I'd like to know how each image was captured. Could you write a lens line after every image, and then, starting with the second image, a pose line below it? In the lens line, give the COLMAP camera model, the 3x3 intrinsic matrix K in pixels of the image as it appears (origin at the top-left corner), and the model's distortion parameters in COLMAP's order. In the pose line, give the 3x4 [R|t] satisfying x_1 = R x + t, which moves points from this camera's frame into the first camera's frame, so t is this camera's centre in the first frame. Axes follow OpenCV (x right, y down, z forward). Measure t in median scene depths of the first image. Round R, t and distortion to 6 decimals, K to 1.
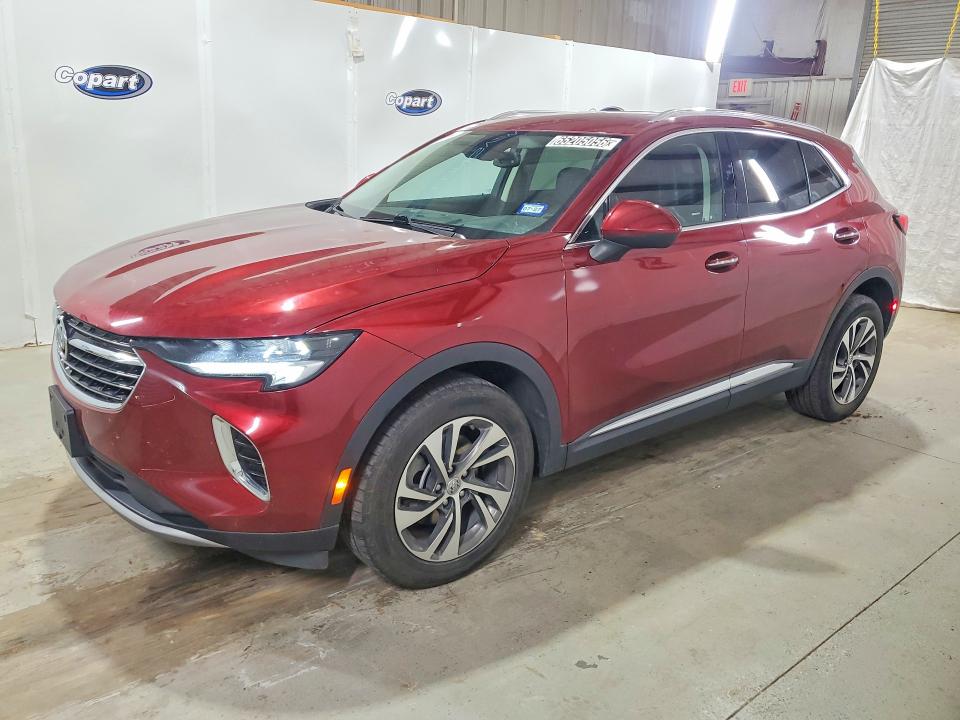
lens RADIAL K [[671.1, 0, 480.0], [0, 671.1, 360.0], [0, 0, 1]] dist [-0.000368, 0.000774]
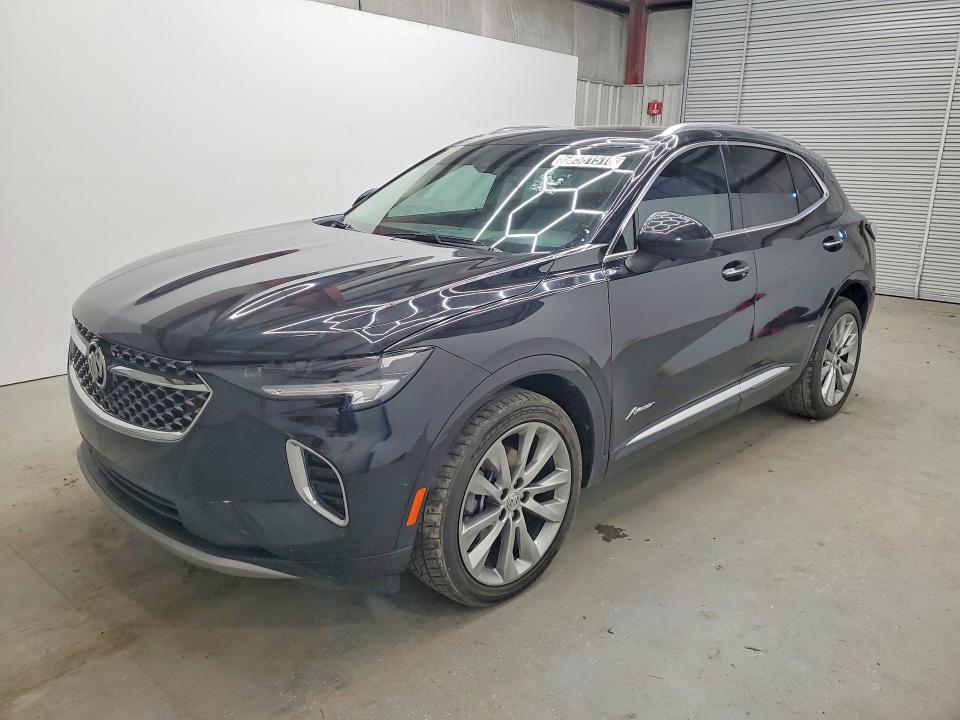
lens RADIAL K [[671.1, 0, 480.0], [0, 671.1, 360.0], [0, 0, 1]] dist [-0.000368, 0.000774]
pose [[0.995014, -0.031861, 0.094513, -0.146548], [0.033813, 0.999245, -0.019124, -0.002623], [-0.093833, 0.022224, 0.995340, 0.013641]]
